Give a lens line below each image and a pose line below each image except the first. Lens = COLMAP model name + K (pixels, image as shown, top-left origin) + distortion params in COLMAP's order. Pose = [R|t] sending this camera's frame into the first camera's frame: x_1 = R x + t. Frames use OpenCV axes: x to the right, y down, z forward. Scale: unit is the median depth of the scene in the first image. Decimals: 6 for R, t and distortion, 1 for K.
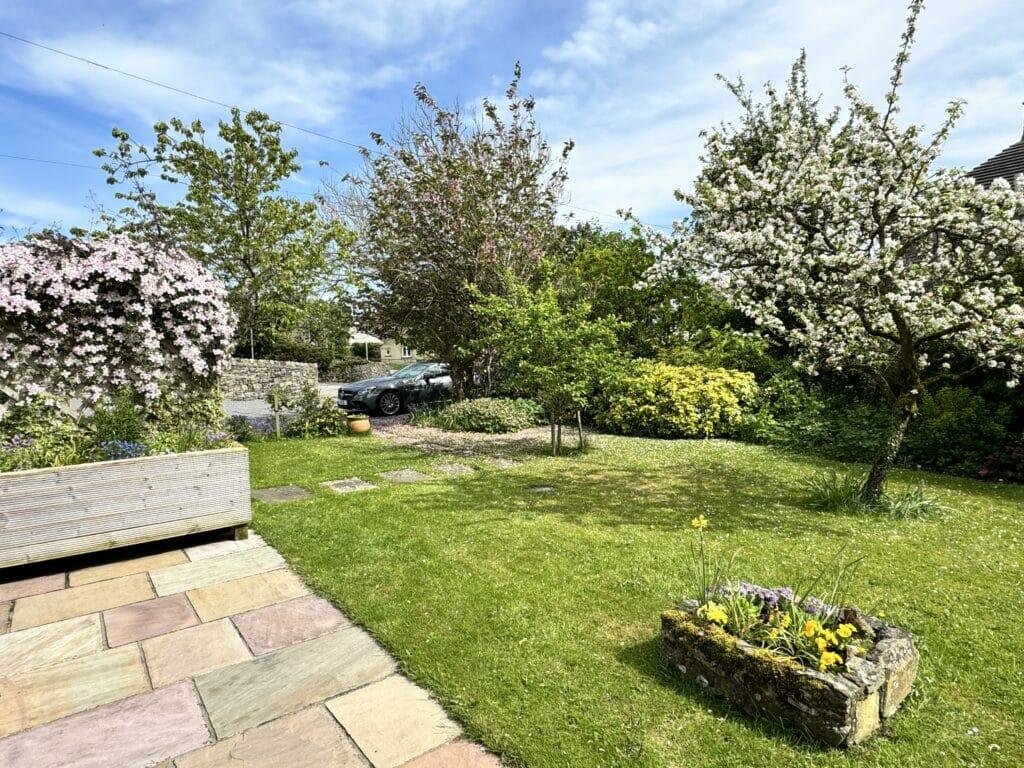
lens RADIAL K [[596.7, 0, 510.2], [0, 596.7, 381.1], [0, 0, 1]] dist [-0.009394, 0.010740]
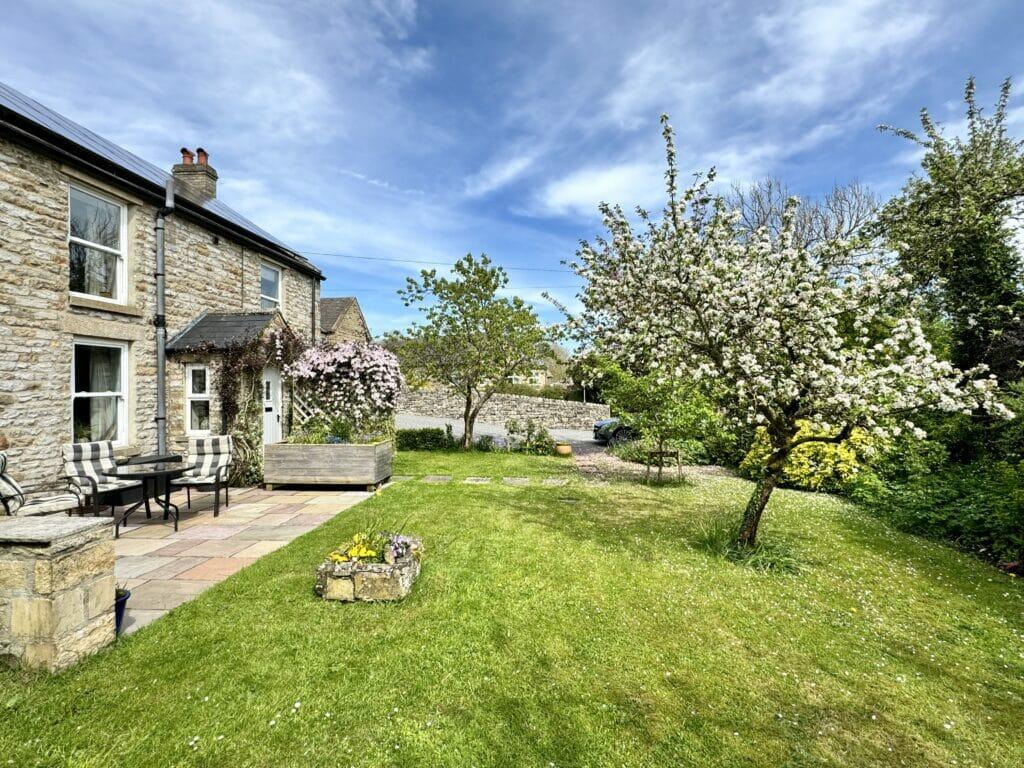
lens RADIAL K [[503.8, 0, 510.1], [0, 503.8, 385.7], [0, 0, 1]] dist [0.007529, -0.001266]
pose [[0.757562, 0.009426, -0.652695, 0.907137], [-0.053054, 0.997477, -0.047173, -0.027411], [0.650603, 0.070365, 0.756151, 0.022446]]
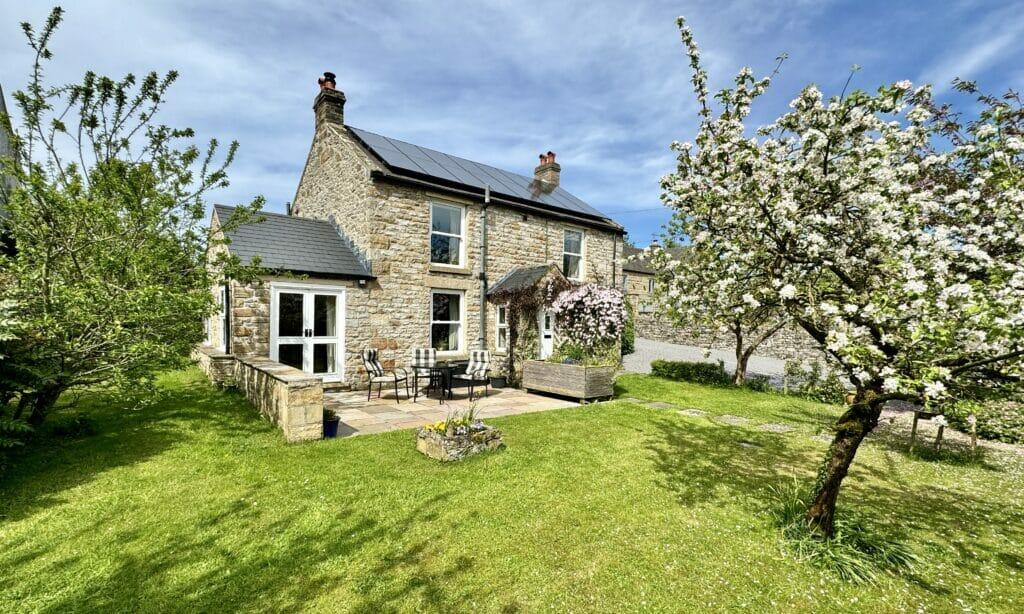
lens RADIAL K [[438.4, 0, 511.5], [0, 438.4, 330.9], [0, 0, 1]] dist [-0.015020, 0.001350]
pose [[0.060582, 0.031421, -0.997669, 1.209409], [-0.090291, 0.995579, 0.025873, -0.050378], [0.994071, 0.088513, 0.063151, 0.539713]]
